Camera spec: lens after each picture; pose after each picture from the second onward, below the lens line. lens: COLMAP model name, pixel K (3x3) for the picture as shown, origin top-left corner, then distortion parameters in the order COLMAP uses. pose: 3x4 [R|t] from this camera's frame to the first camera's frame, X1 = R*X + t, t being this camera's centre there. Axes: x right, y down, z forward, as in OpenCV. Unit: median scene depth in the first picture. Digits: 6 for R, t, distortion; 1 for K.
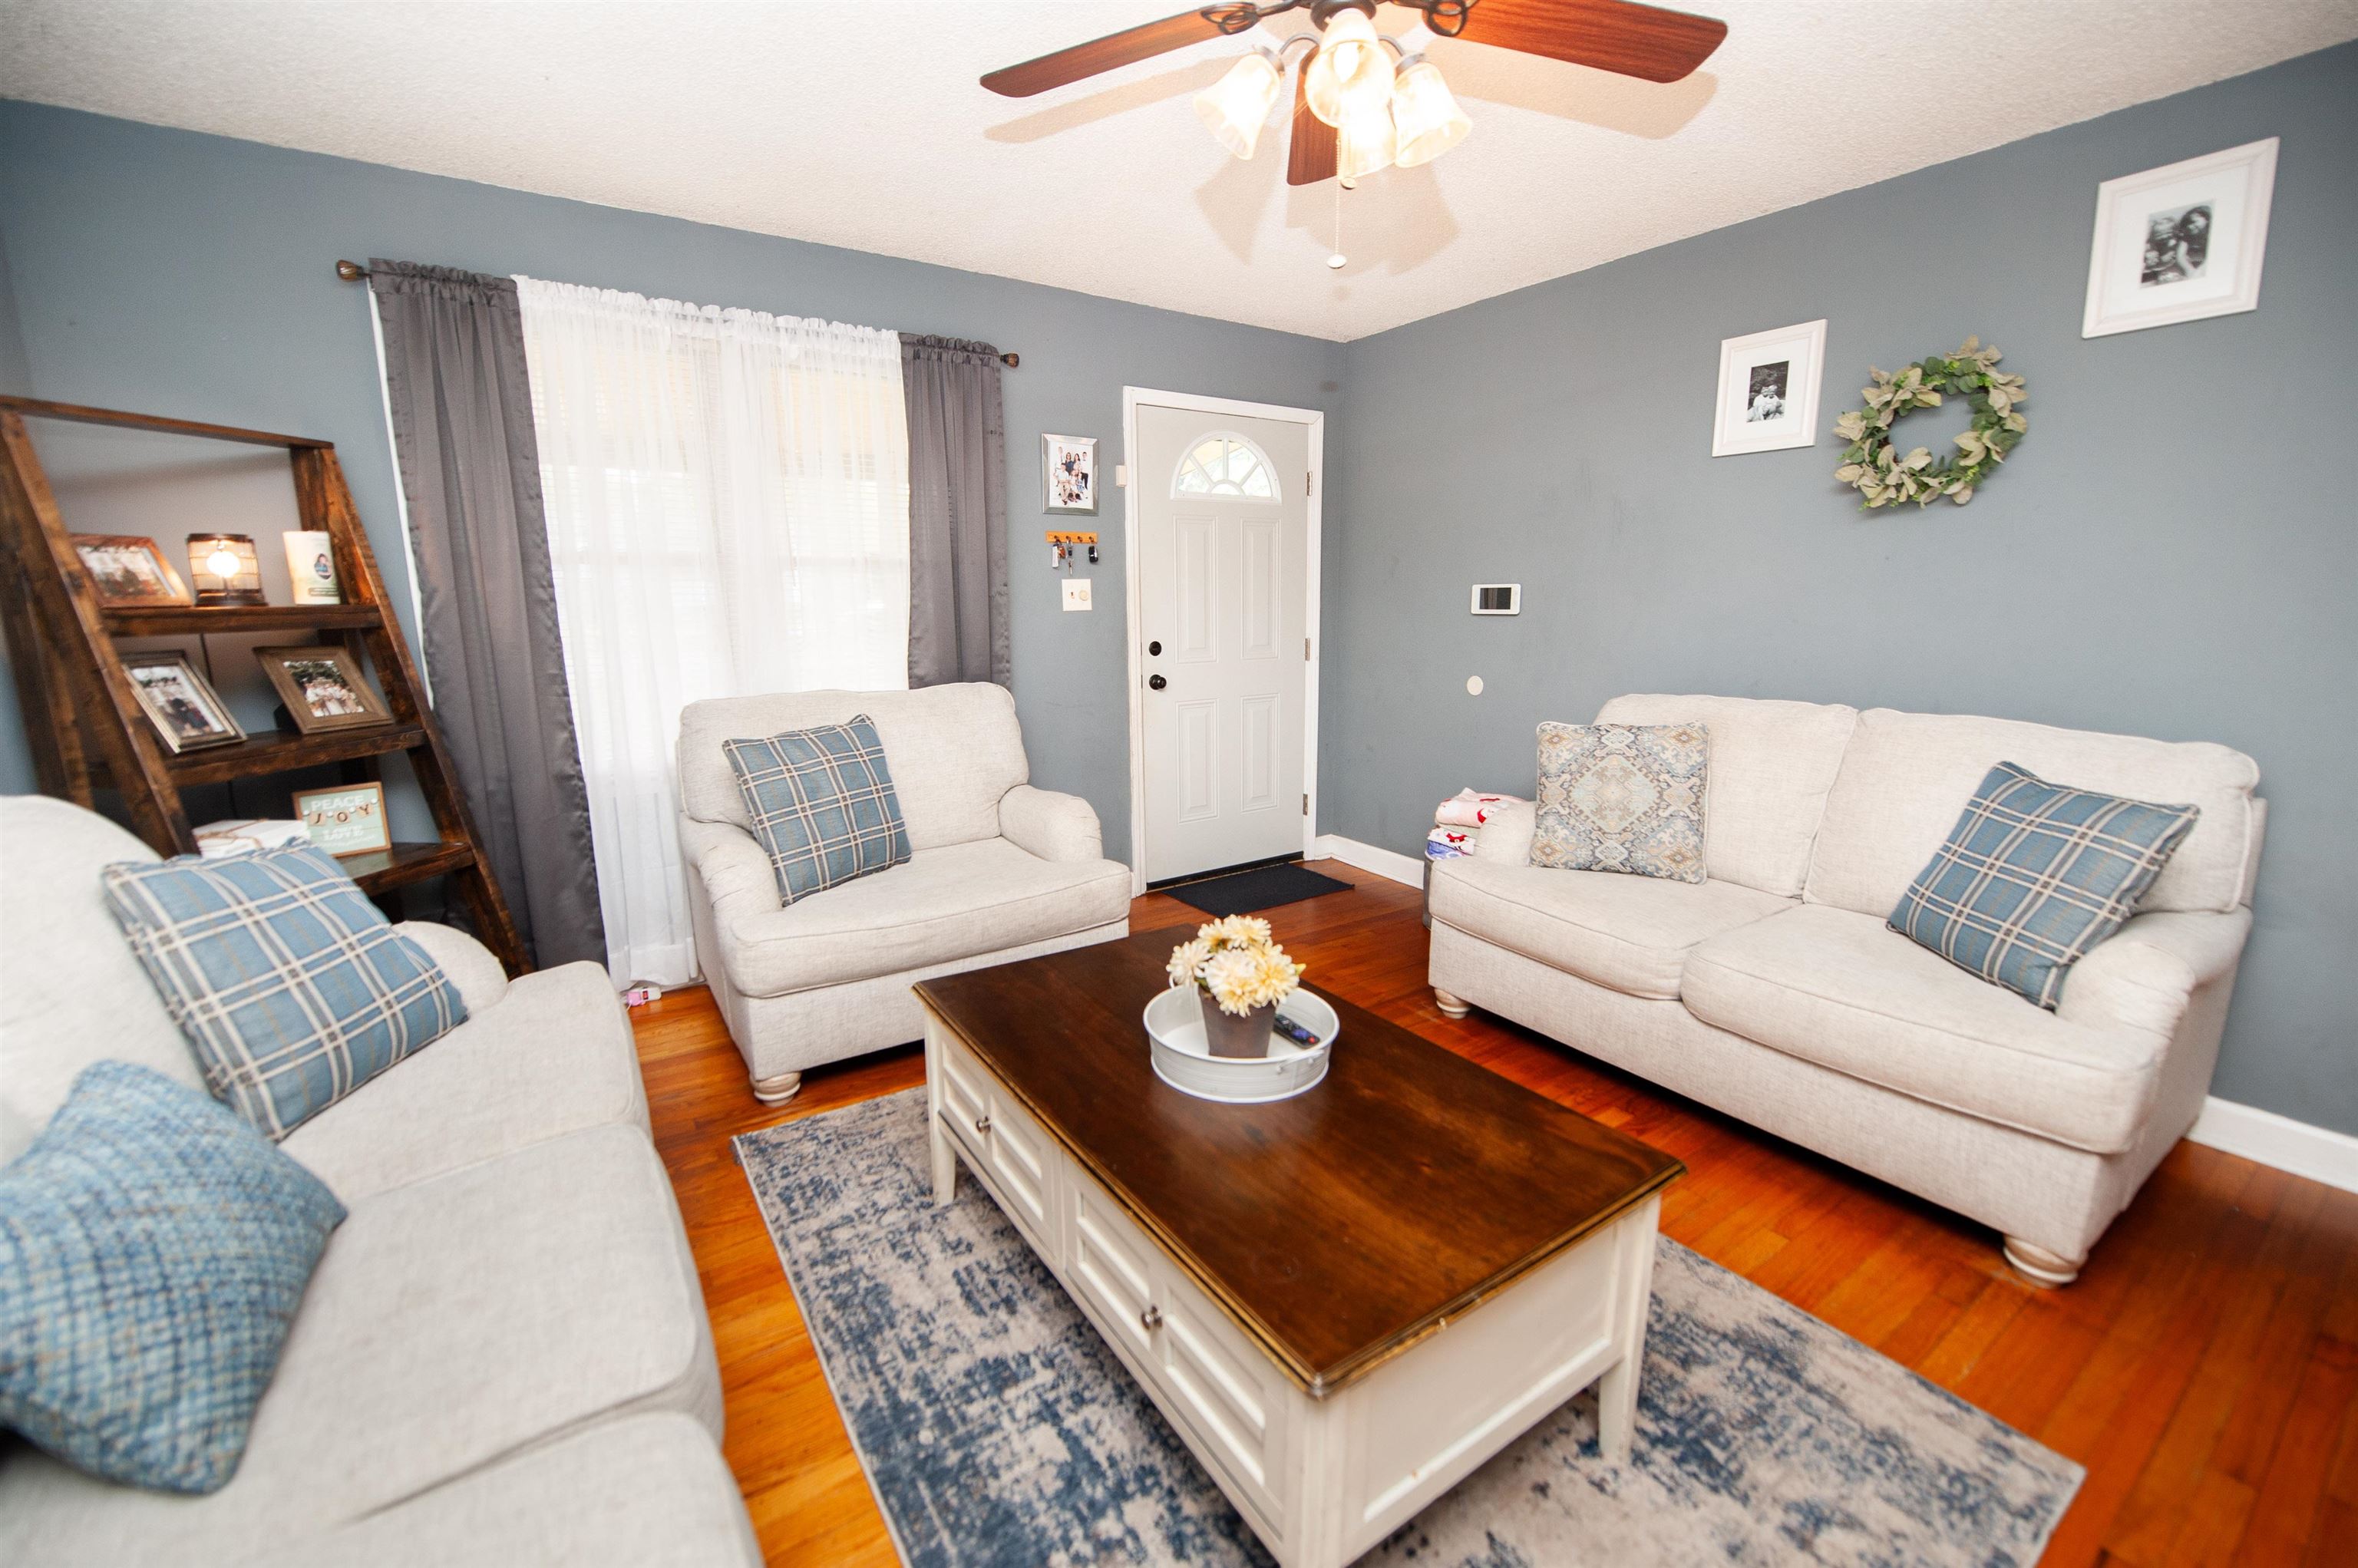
lens RADIAL K [[953.6, 0, 1187.0], [0, 953.6, 790.3], [0, 0, 1]] dist [-0.018317, -0.001546]
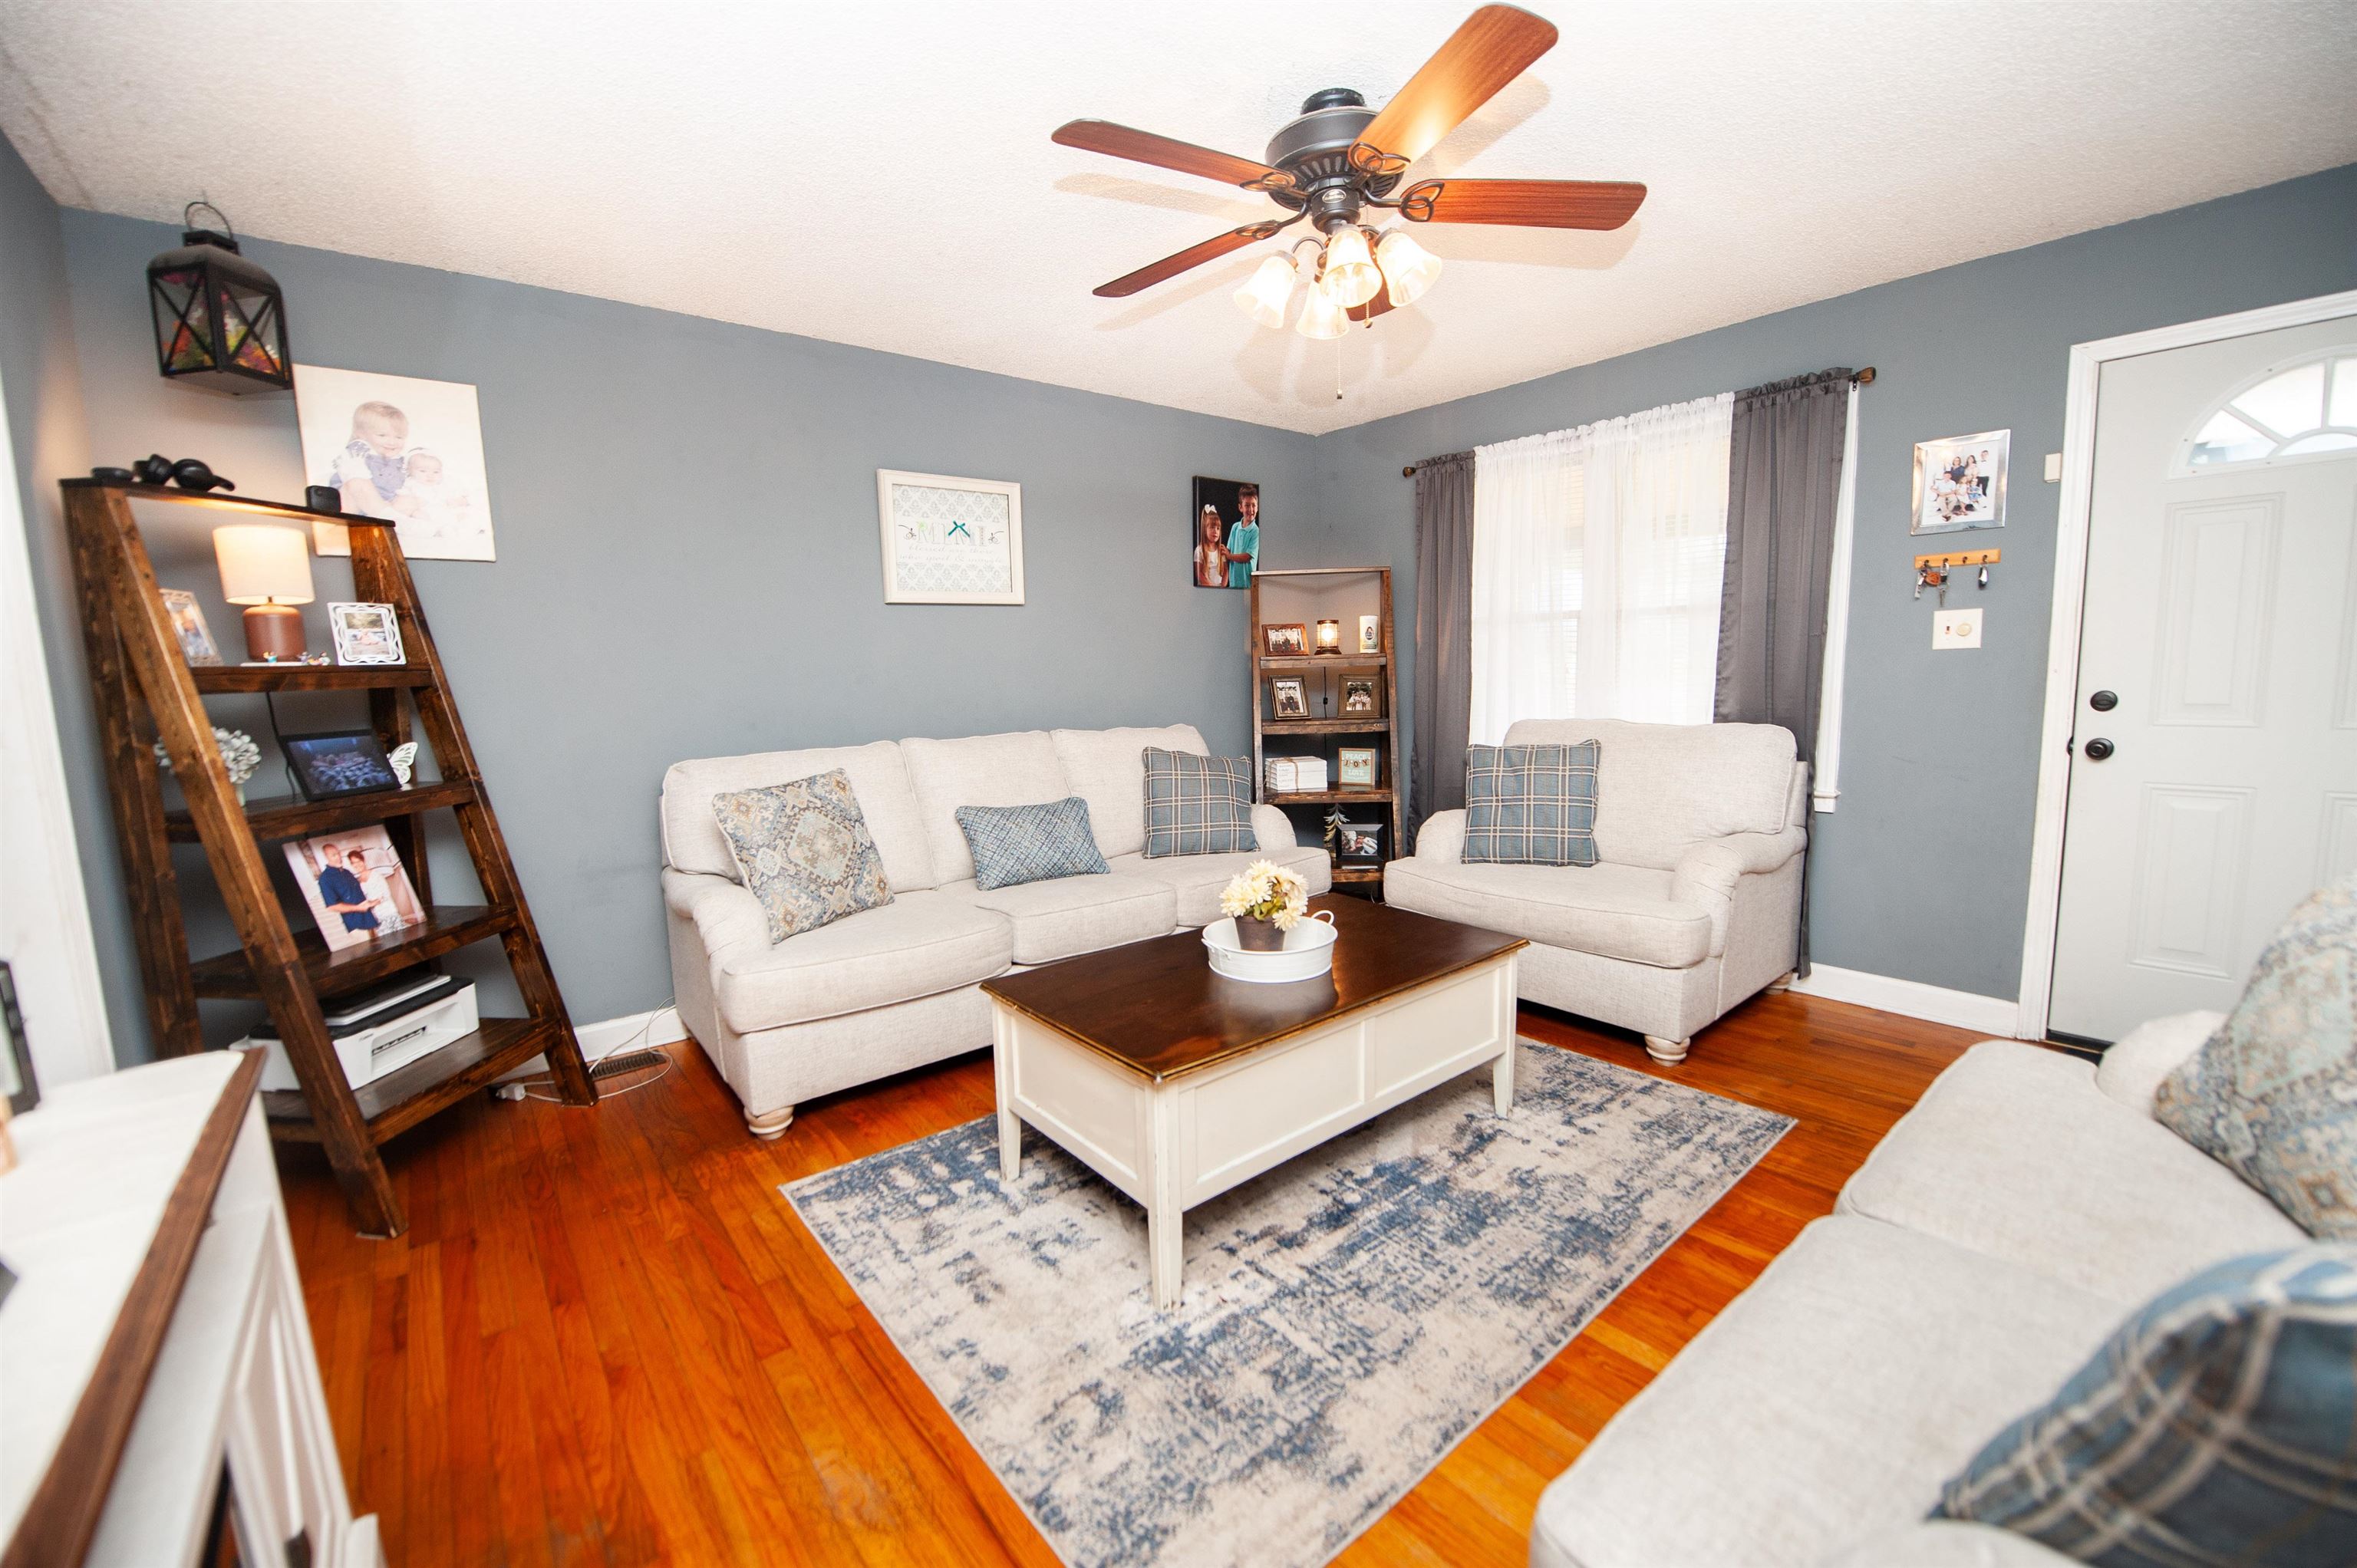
lens RADIAL K [[938.3, 0, 1185.8], [0, 938.3, 790.9], [0, 0, 1]] dist [-0.016782, -0.002949]
pose [[0.092155, 0.131620, -0.987007, 0.954444], [-0.171243, 0.978552, 0.114504, -0.077072], [0.980909, 0.158466, 0.112717, 0.457155]]
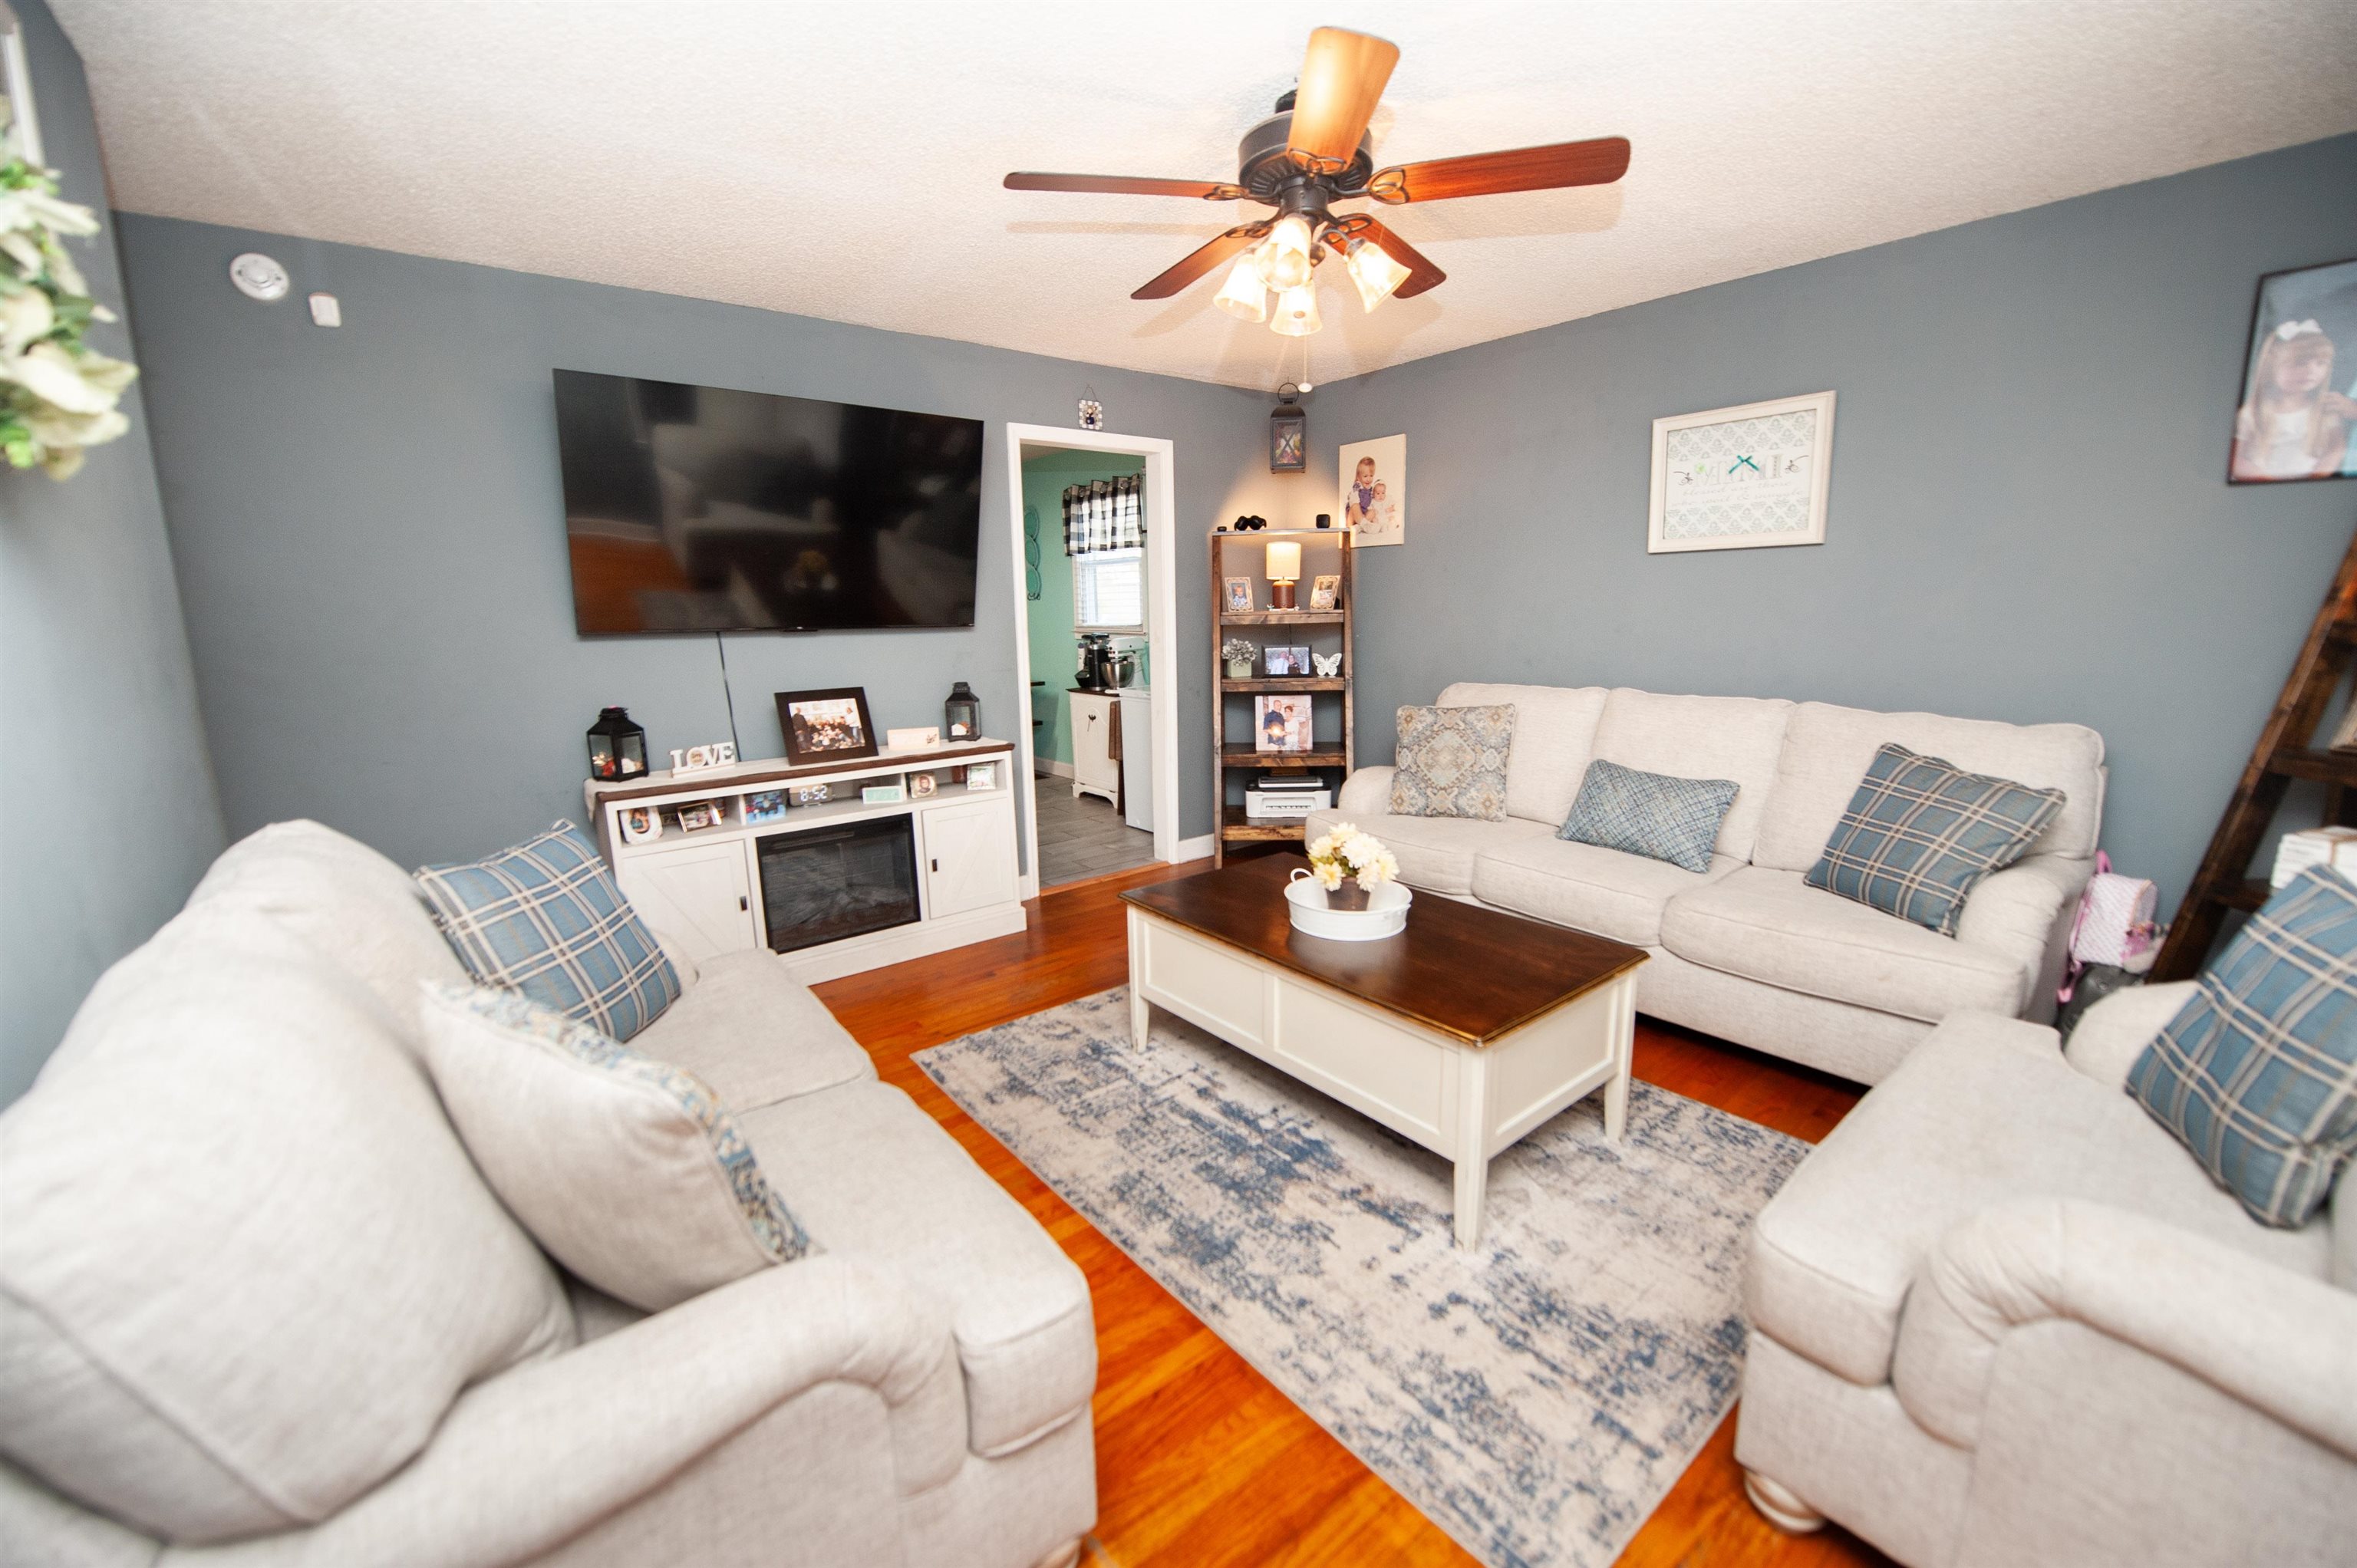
lens RADIAL K [[938.3, 0, 1185.8], [0, 938.3, 790.9], [0, 0, 1]] dist [-0.016782, -0.002949]
pose [[-0.996817, 0.033395, -0.072390, 0.284764], [0.003118, 0.923669, 0.383178, -0.337229], [0.079661, 0.381733, -0.920833, 1.558952]]
